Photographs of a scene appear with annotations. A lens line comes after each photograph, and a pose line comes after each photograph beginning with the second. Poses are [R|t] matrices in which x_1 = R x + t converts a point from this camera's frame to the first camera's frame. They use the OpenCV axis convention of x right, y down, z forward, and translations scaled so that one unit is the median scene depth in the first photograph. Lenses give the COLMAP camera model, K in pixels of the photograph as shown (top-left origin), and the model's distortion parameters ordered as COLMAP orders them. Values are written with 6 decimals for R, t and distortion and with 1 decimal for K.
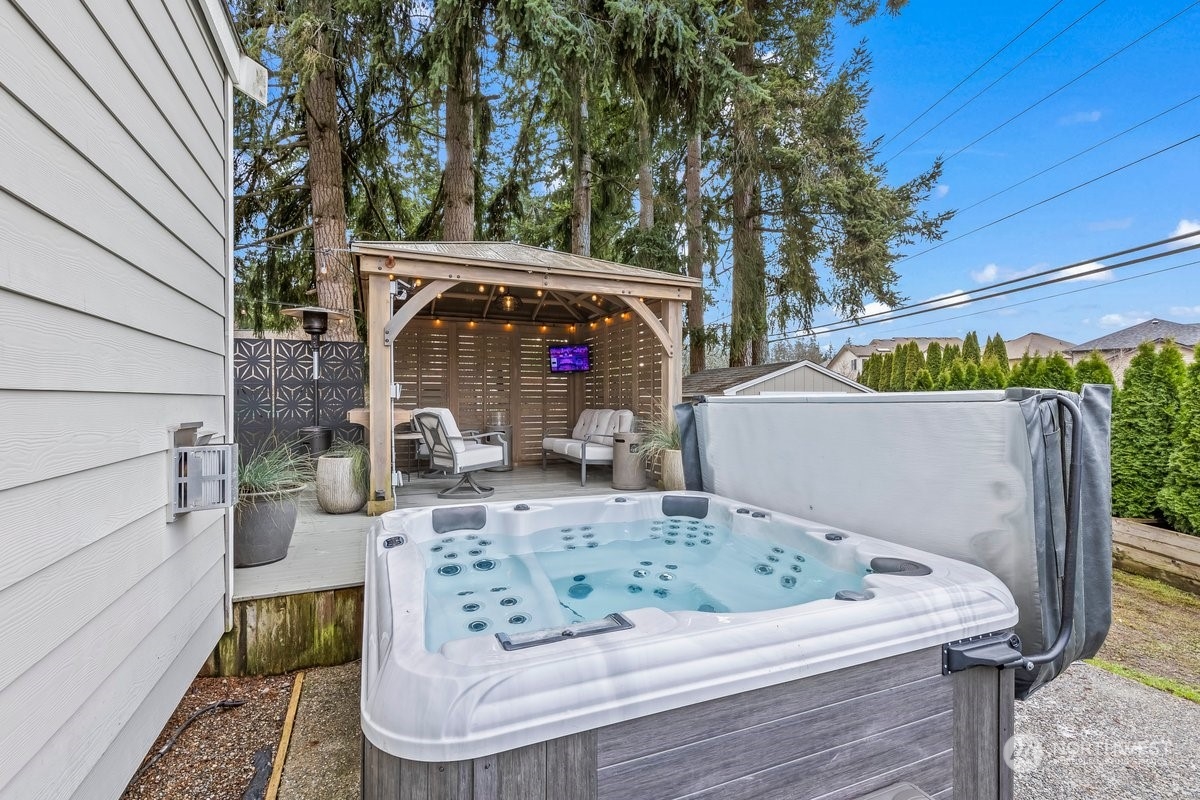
lens RADIAL K [[545.7, 0, 600.0], [0, 545.7, 400.0], [0, 0, 1]] dist [-0.000538, -0.000086]
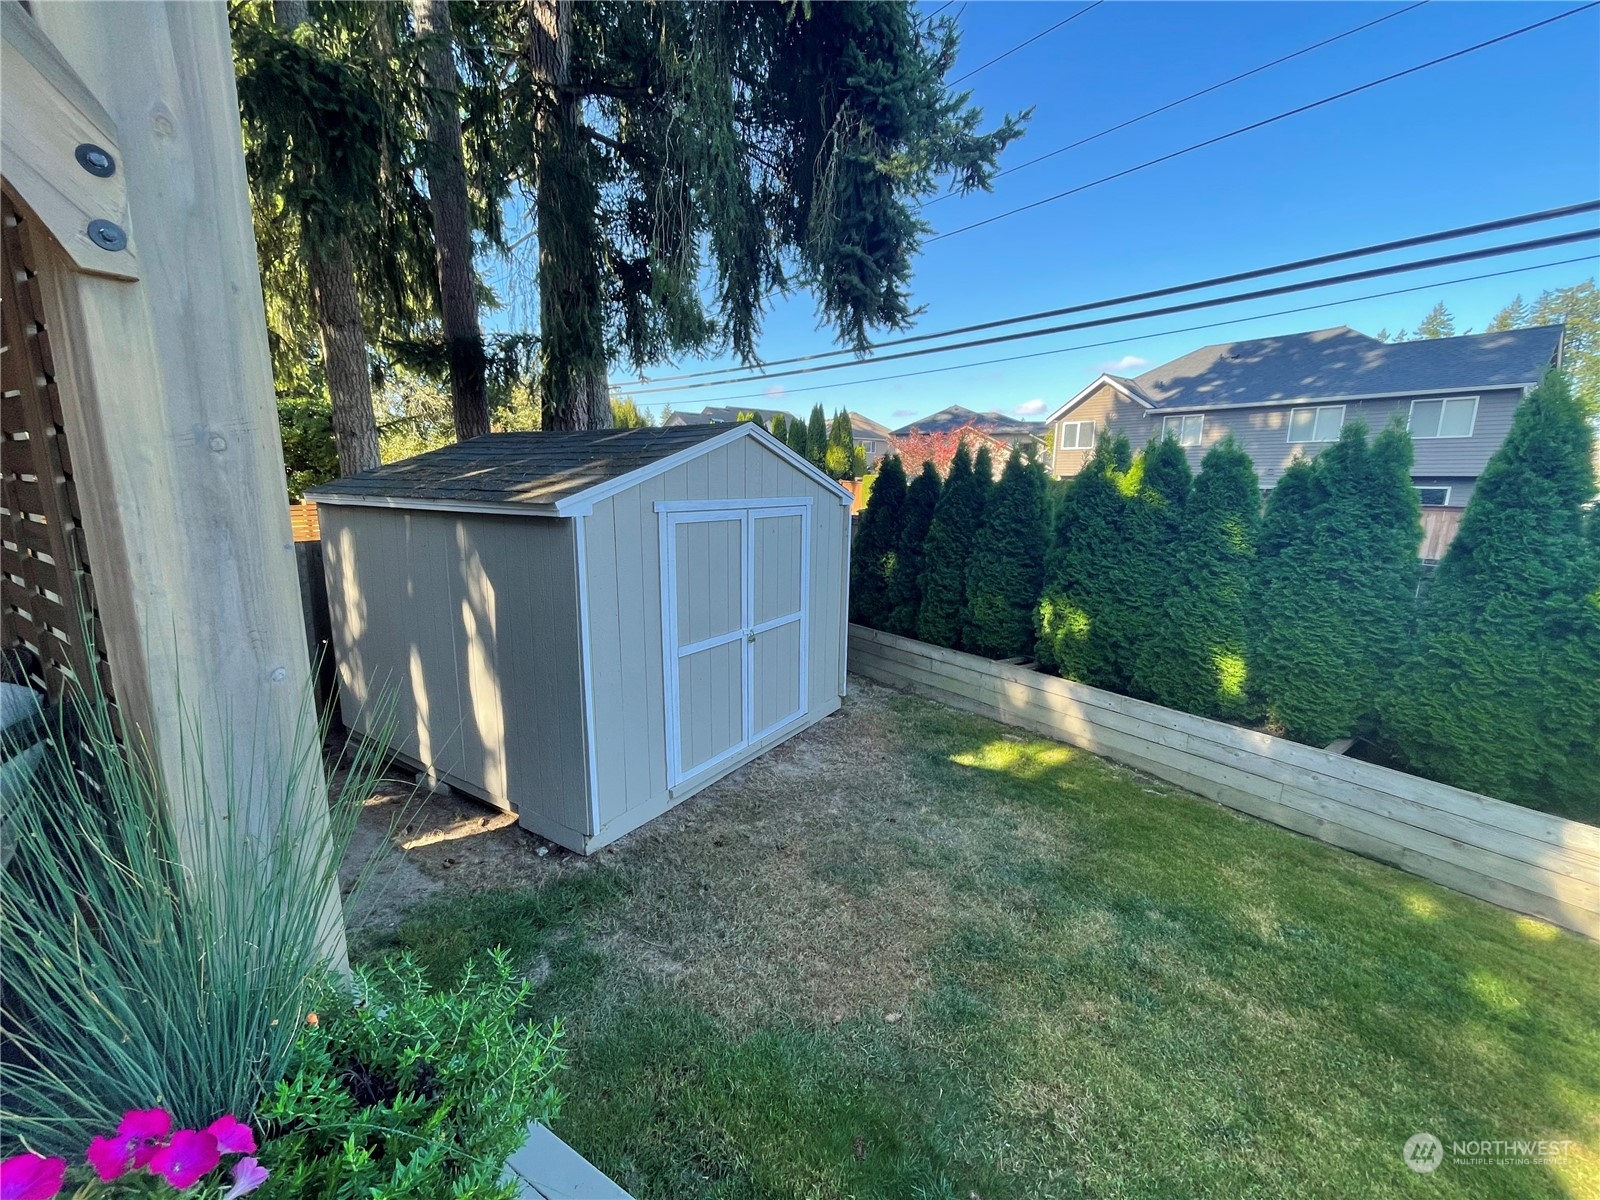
lens RADIAL K [[645.2, 0, 800.0], [0, 645.2, 600.0], [0, 0, 1]] dist [0.000430, 0.000036]
pose [[0.811664, -0.097774, 0.575884, 0.179762], [-0.008849, 0.983720, 0.179488, -0.045688], [-0.584058, -0.150780, 0.797585, 0.913697]]
